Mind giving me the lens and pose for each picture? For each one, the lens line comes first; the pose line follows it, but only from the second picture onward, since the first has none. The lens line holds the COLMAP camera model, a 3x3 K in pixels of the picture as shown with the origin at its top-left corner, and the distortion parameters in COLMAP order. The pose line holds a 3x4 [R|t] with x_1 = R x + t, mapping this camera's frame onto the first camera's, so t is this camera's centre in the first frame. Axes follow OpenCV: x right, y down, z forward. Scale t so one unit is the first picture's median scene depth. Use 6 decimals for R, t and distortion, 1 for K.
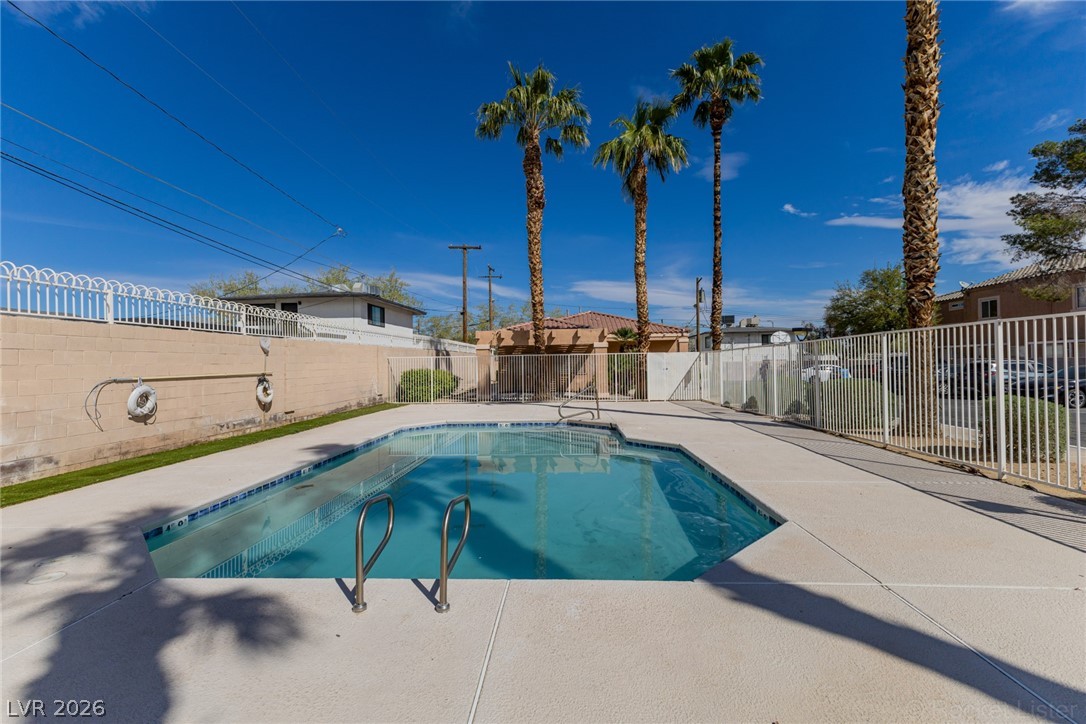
lens RADIAL K [[468.3, 0, 546.0], [0, 468.3, 367.7], [0, 0, 1]] dist [0.010951, -0.004476]
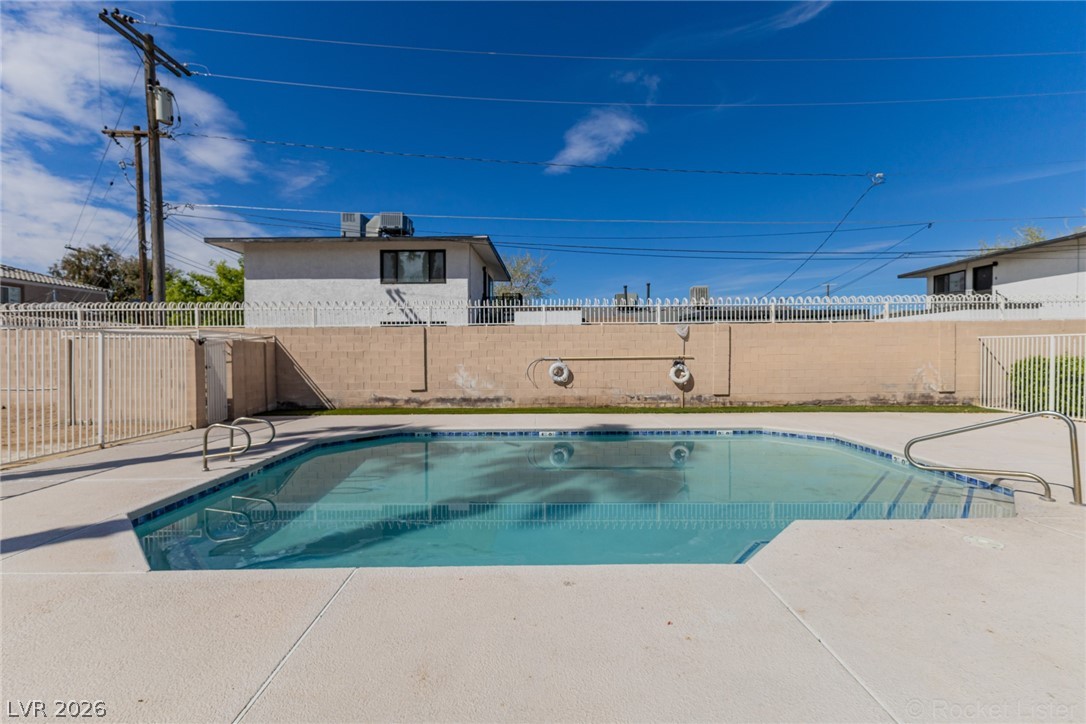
lens RADIAL K [[468.3, 0, 544.3], [0, 468.3, 362.6], [0, 0, 1]] dist [0.010951, -0.004476]
pose [[0.044164, 0.036967, -0.998340, 0.447159], [-0.003420, 0.999315, 0.036851, -0.012903], [0.999018, 0.001787, 0.044260, 0.556229]]
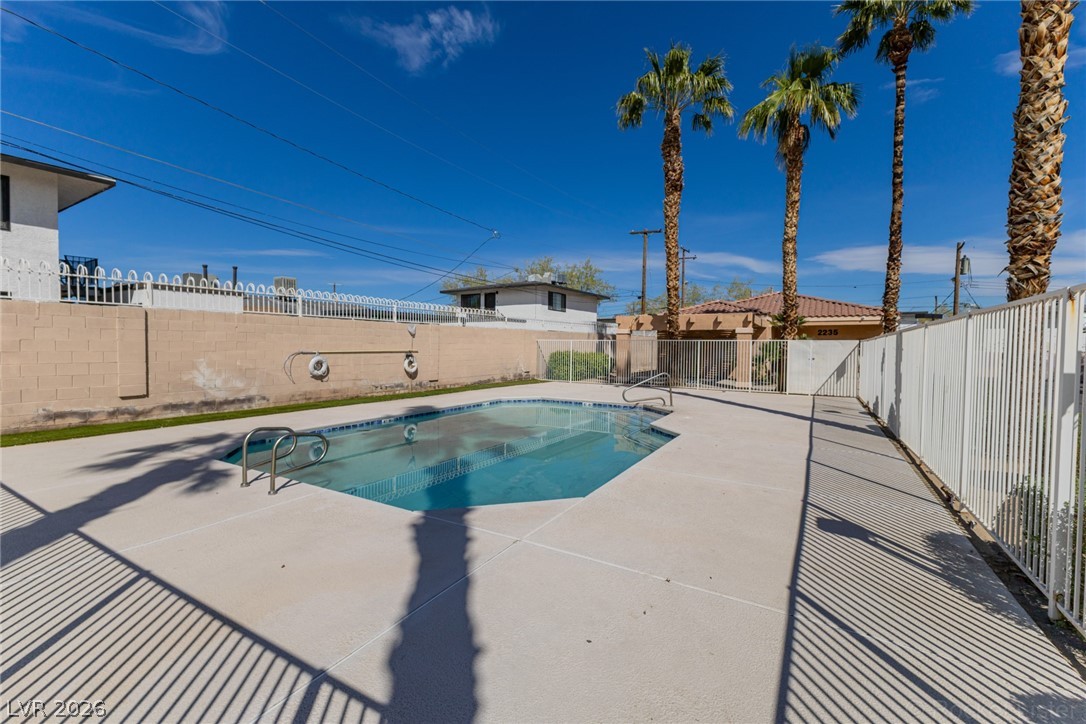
lens RADIAL K [[468.3, 0, 543.8], [0, 468.3, 364.5], [0, 0, 1]] dist [0.010951, -0.004476]
pose [[0.884109, 0.044223, -0.465183, 0.325819], [-0.029187, 0.998794, 0.039480, -0.011376], [0.466368, -0.021327, 0.884334, -0.011880]]
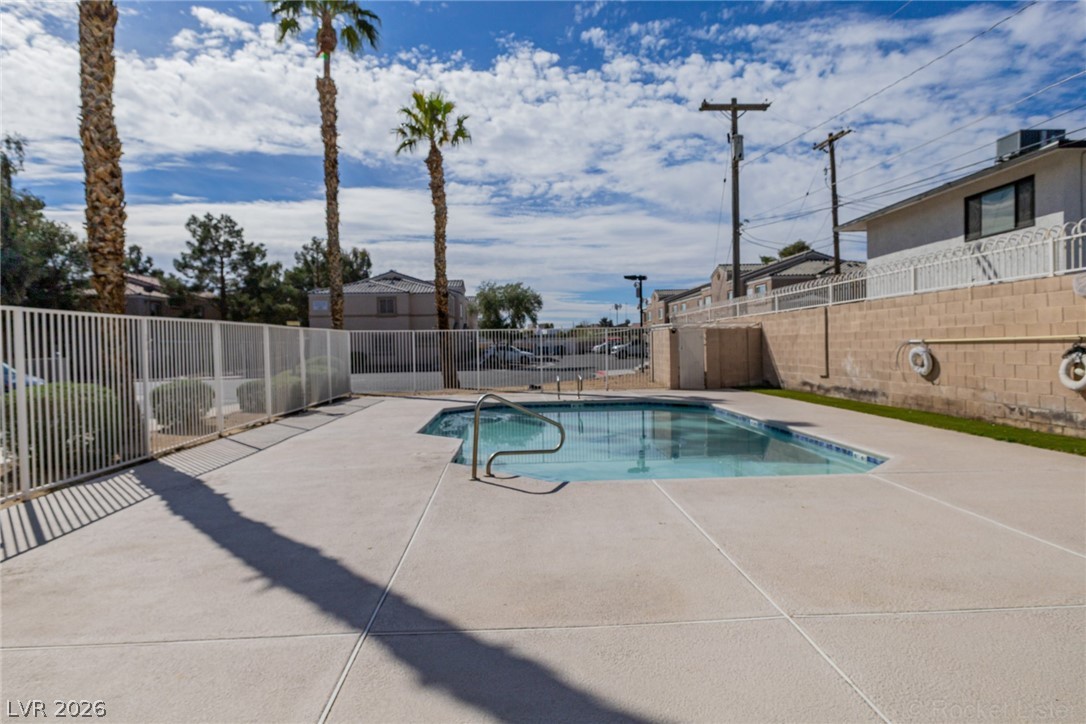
lens RADIAL K [[619.8, 0, 542.2], [0, 619.8, 355.8], [0, 0, 1]] dist [-0.001939, -0.000347]
pose [[-0.994829, 0.038179, -0.094114, 0.102191], [0.035698, 0.998973, 0.027901, -0.009625], [0.095083, 0.024397, -0.995170, 1.491732]]
